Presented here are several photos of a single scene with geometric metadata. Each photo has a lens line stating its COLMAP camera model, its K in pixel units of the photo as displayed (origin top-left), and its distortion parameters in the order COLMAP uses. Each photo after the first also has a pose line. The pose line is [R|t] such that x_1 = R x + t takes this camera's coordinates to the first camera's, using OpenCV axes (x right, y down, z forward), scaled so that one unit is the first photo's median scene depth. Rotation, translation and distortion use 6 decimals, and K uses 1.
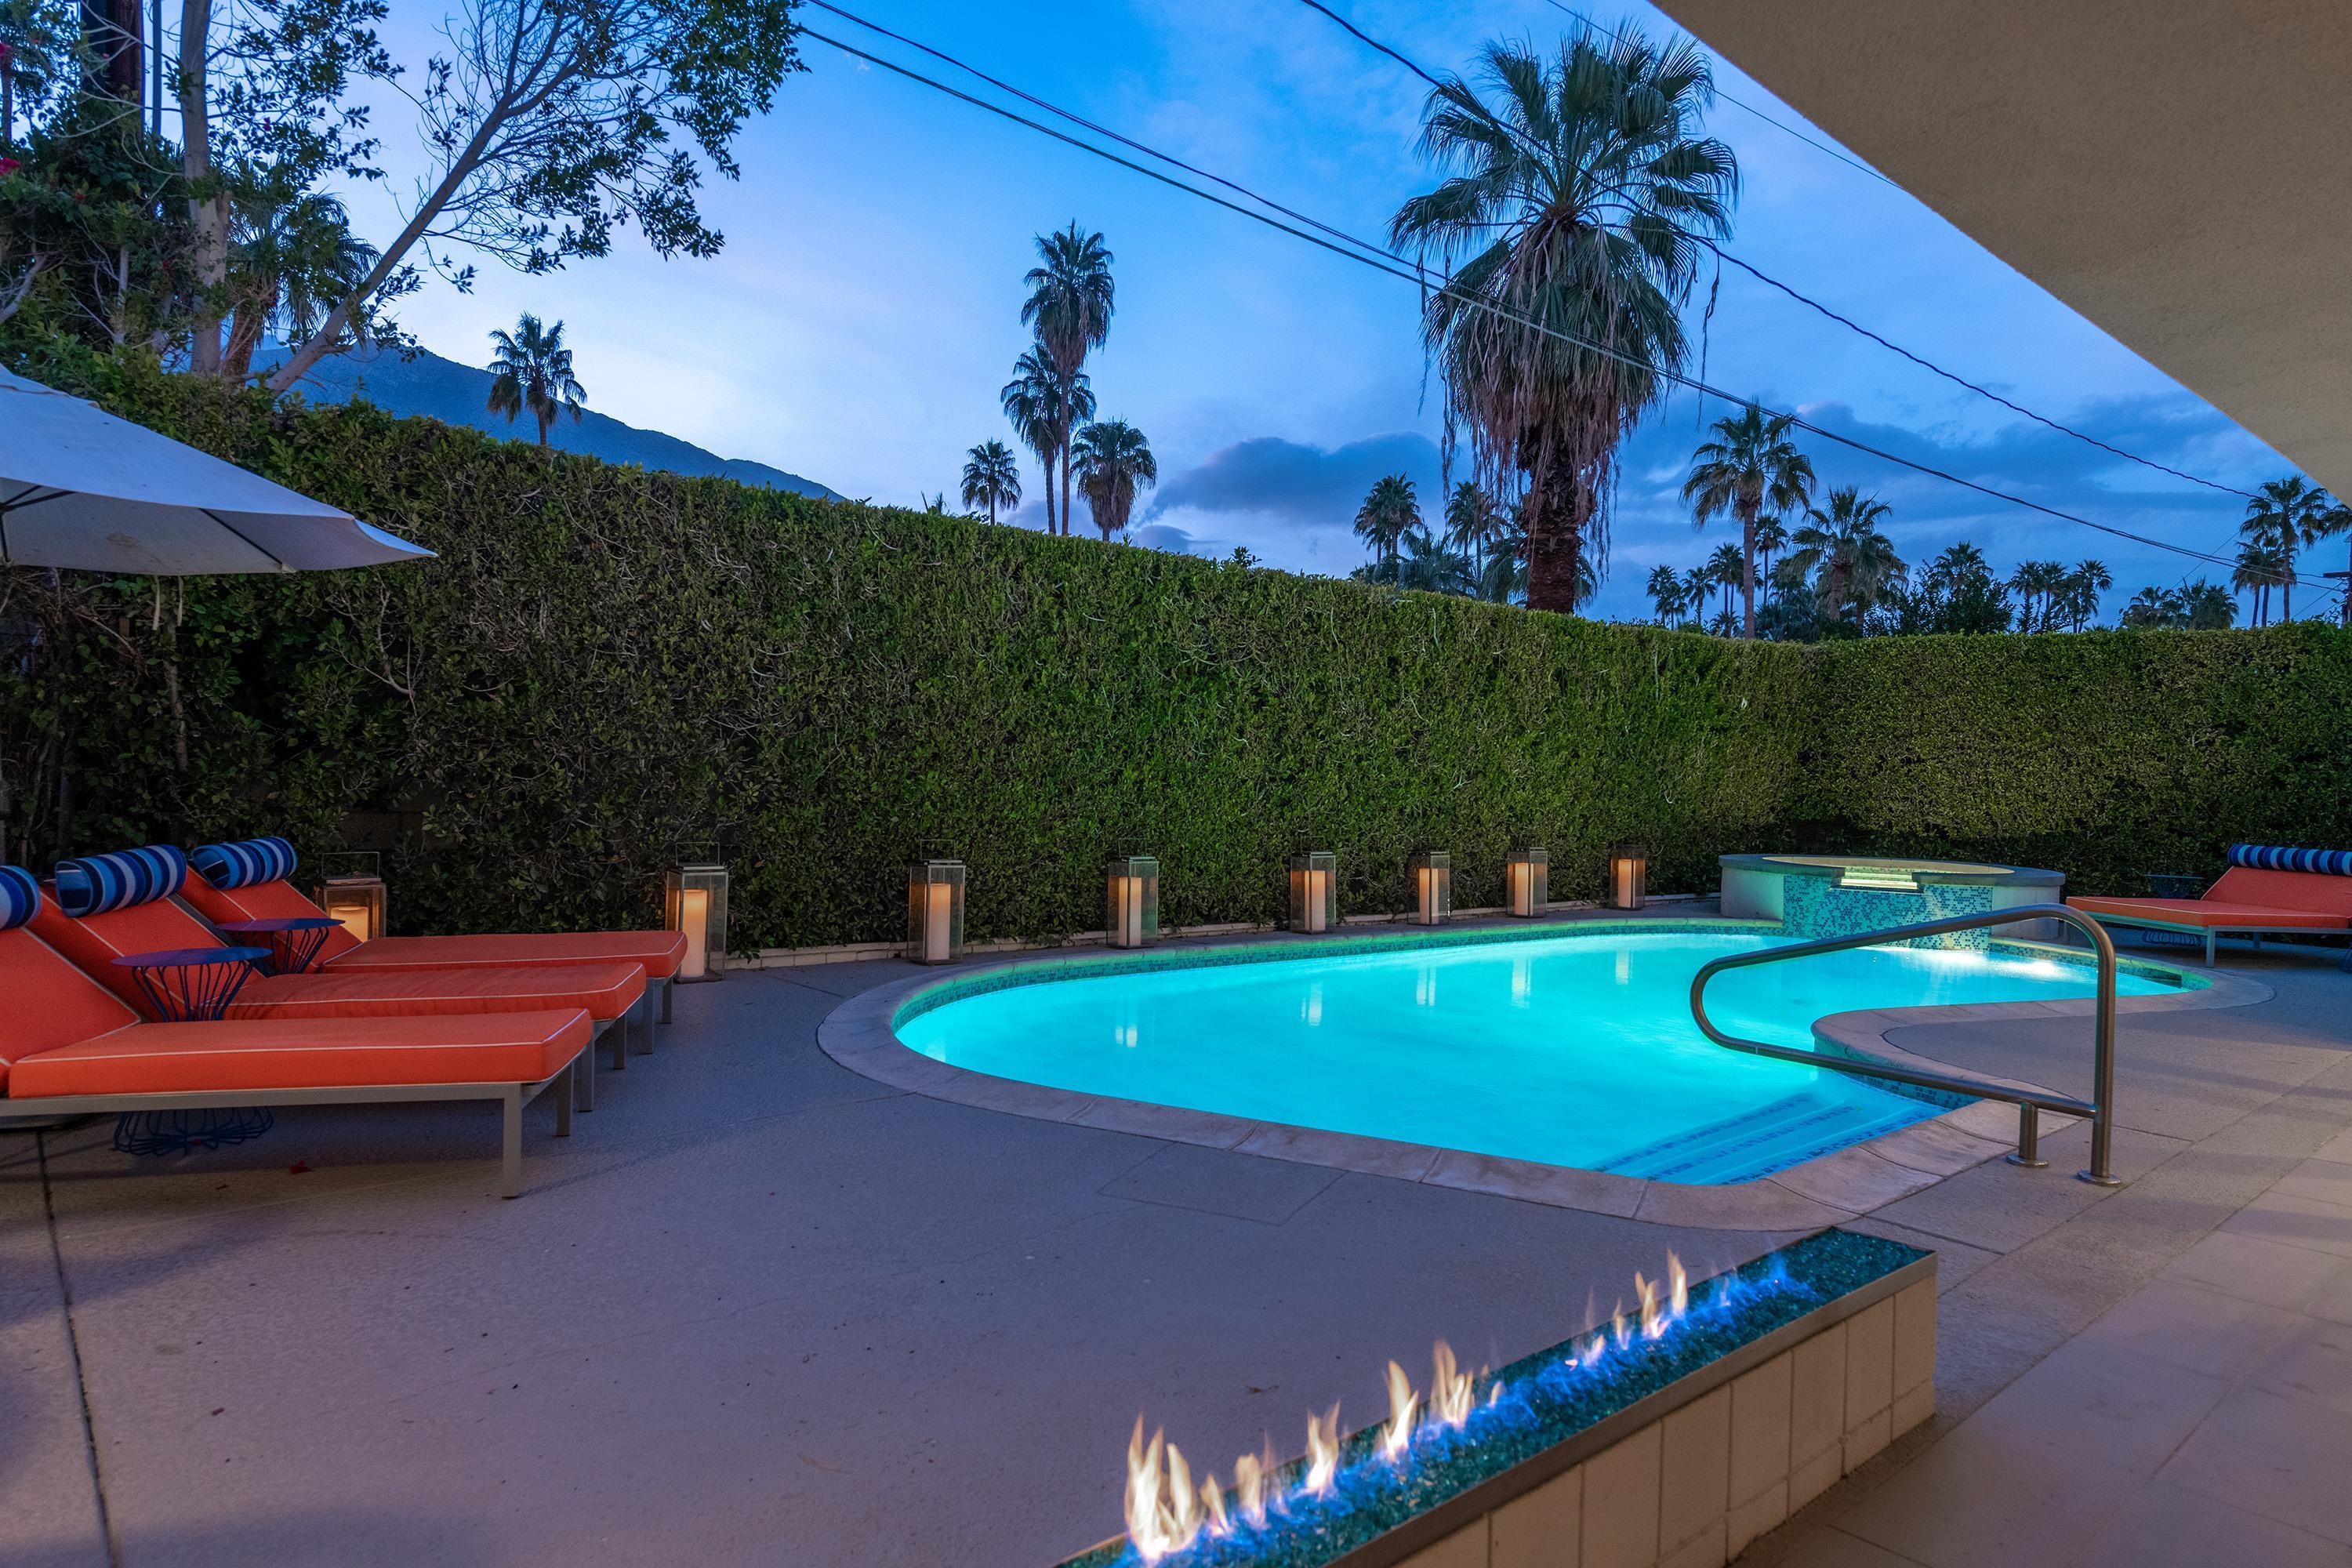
lens RADIAL K [[1385.6, 0, 1176.0], [0, 1385.6, 784.0], [0, 0, 1]] dist [0.010128, -0.002028]
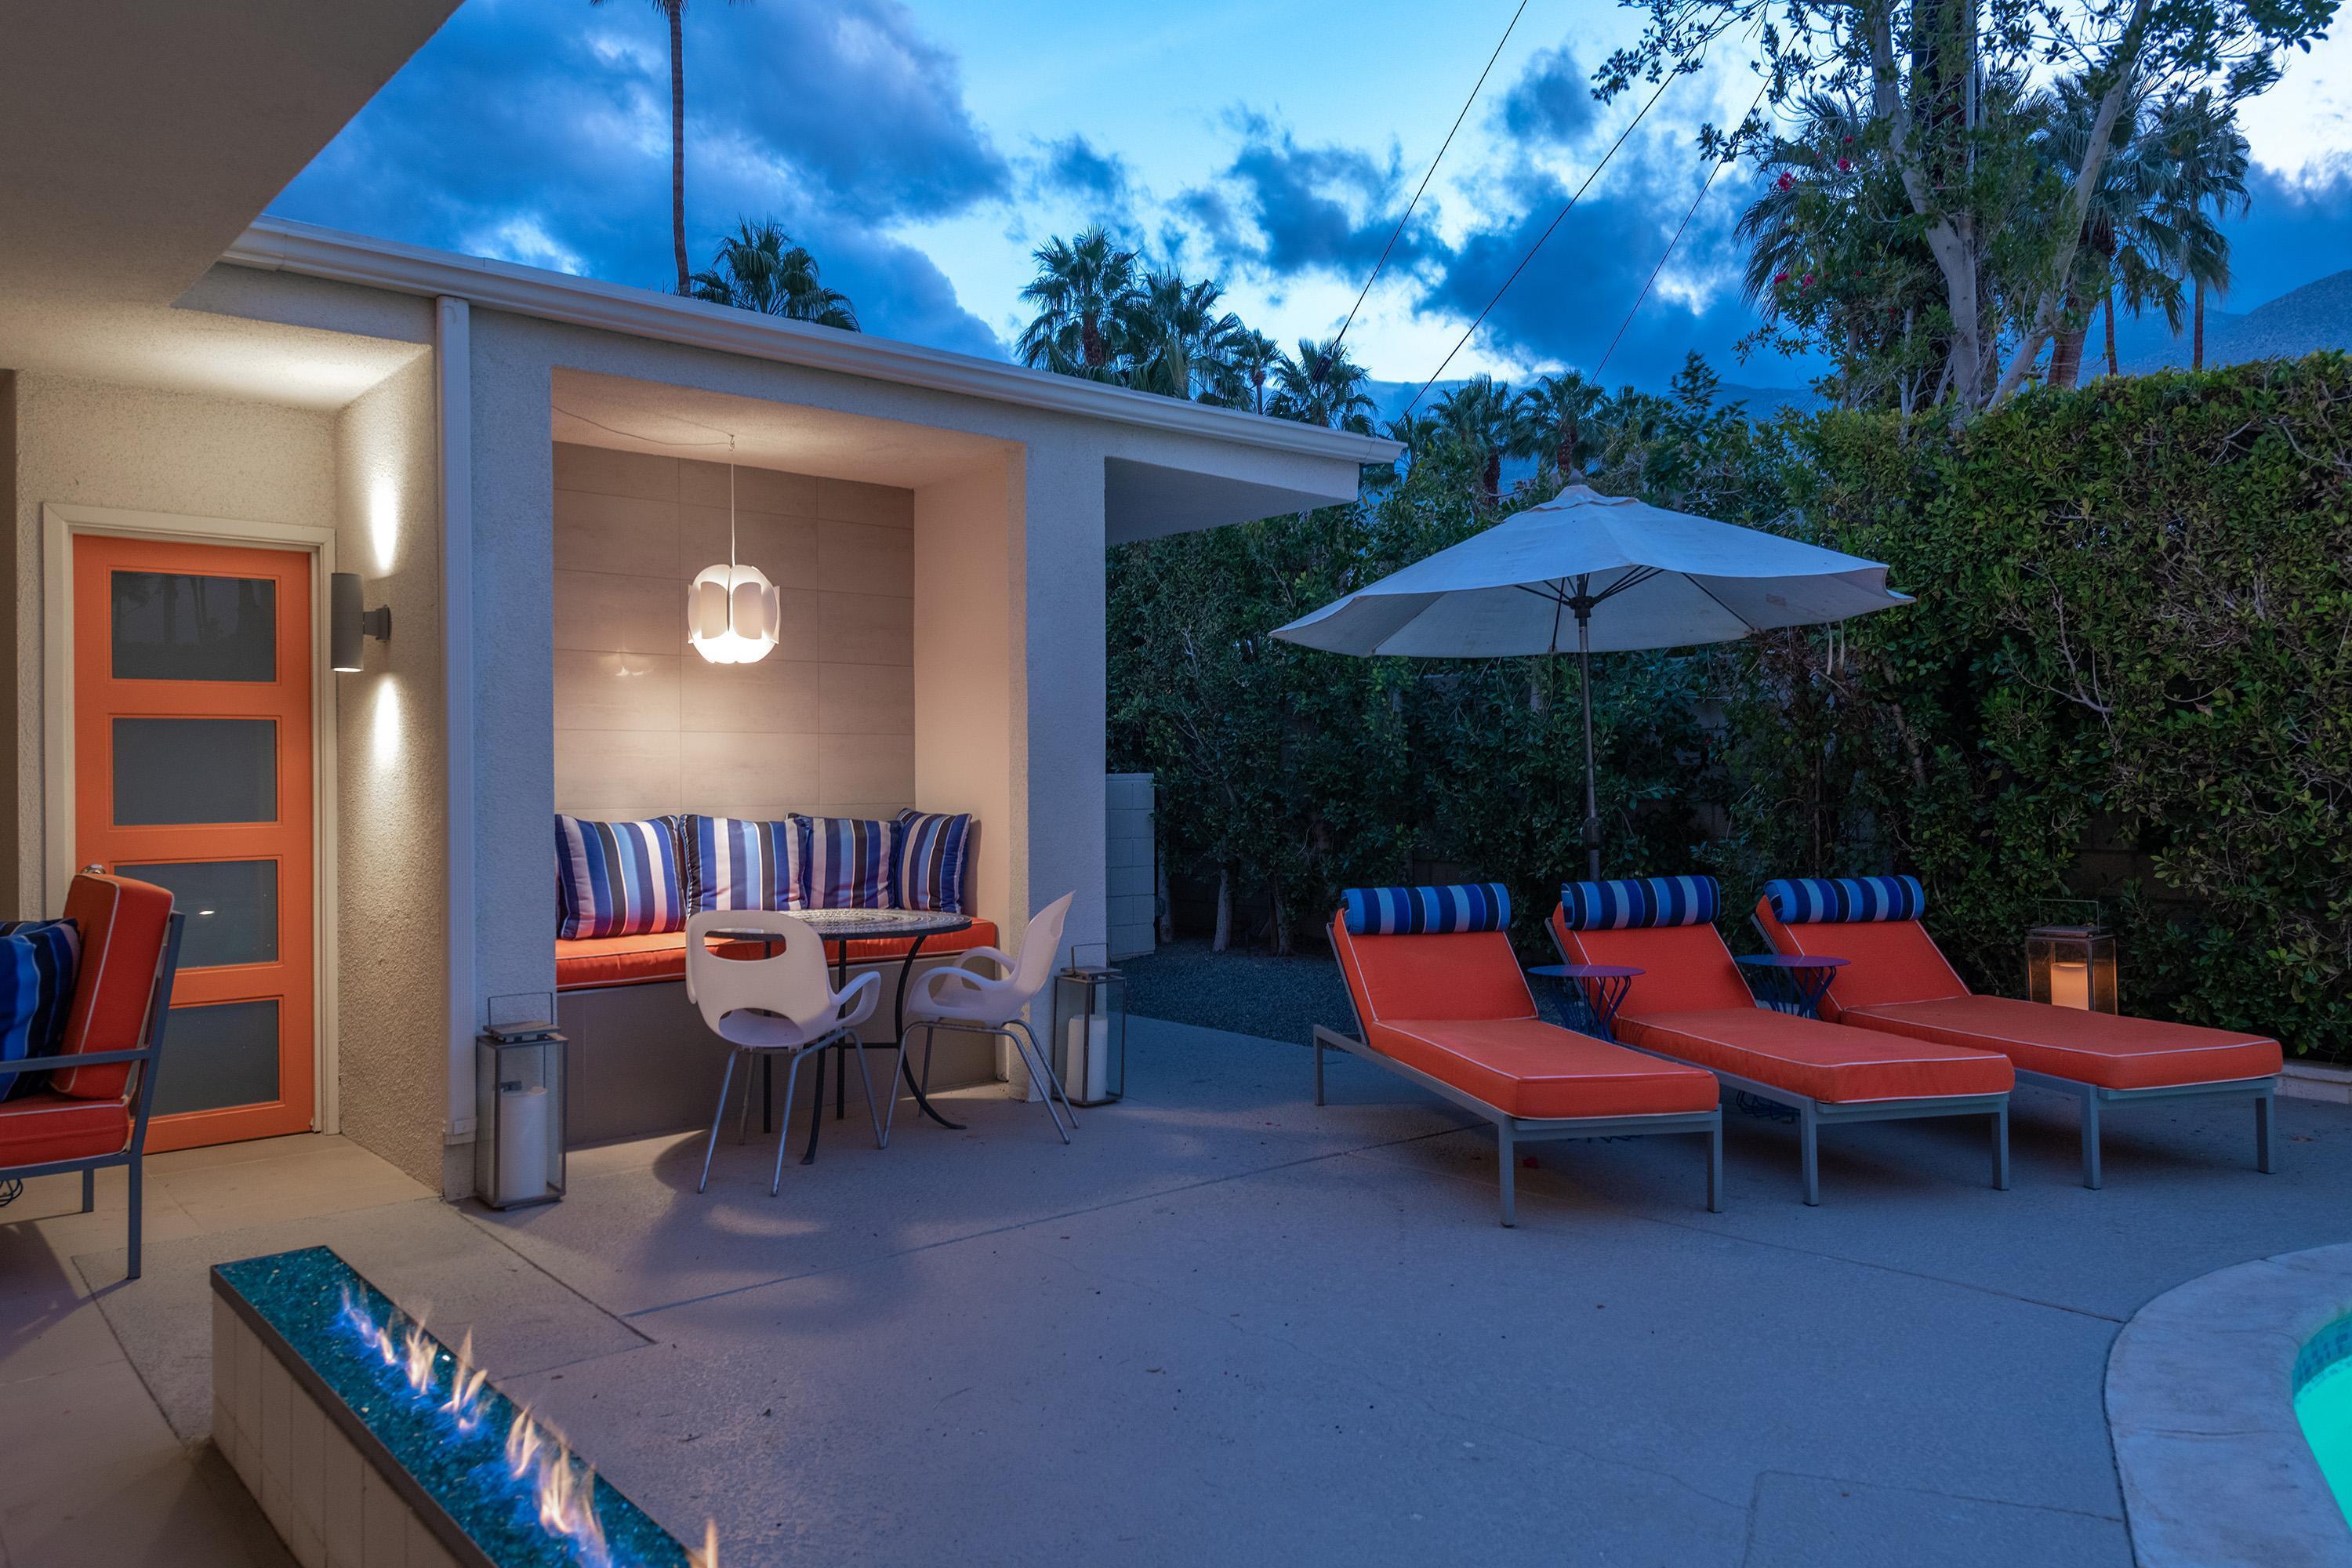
lens RADIAL K [[1610.7, 0, 1176.0], [0, 1610.7, 784.0], [0, 0, 1]] dist [0.059154, -0.002068]
pose [[0.002736, -0.018643, -0.999822, 0.227102], [0.004051, 0.999818, -0.018632, -0.003100], [0.999988, -0.004000, 0.002811, 0.231758]]
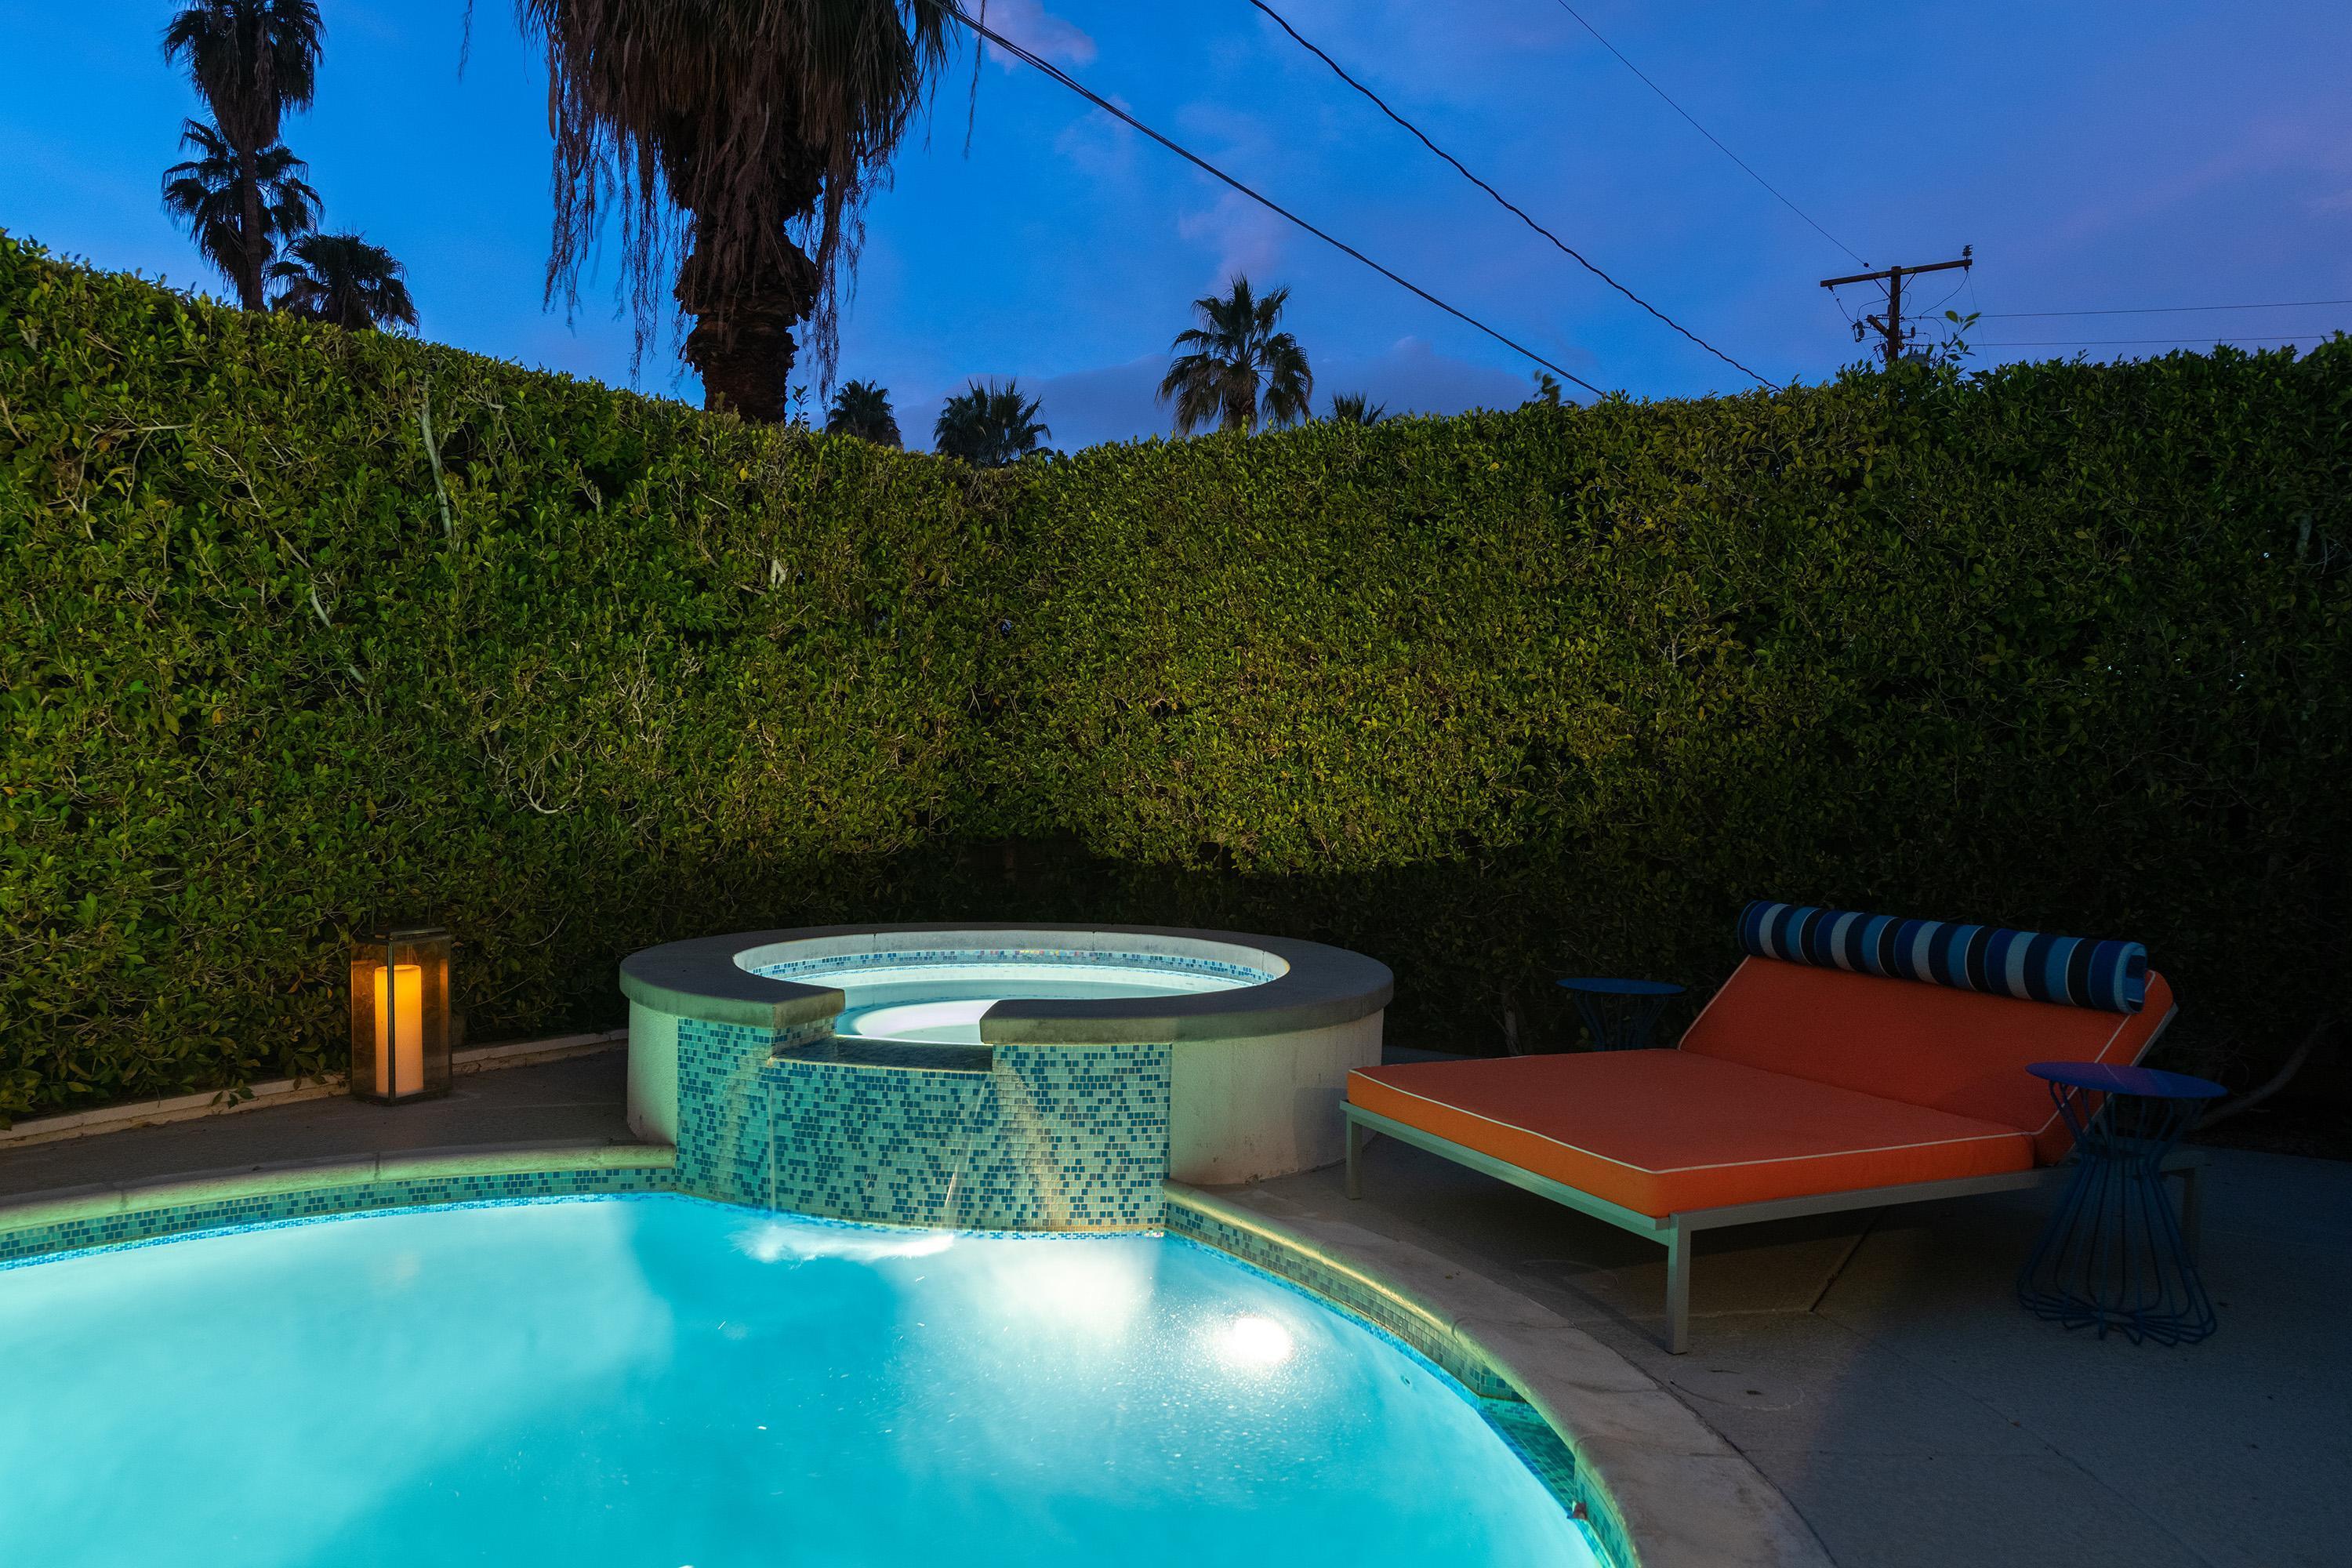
lens RADIAL K [[1581.9, 0, 1171.3], [0, 1581.9, 811.5], [0, 0, 1]] dist [0.063495, -0.067174]
pose [[0.957793, -0.018962, 0.286834, 0.435185], [0.012047, 0.999593, 0.025854, 0.003885], [-0.287208, -0.021307, 0.957631, 0.565568]]
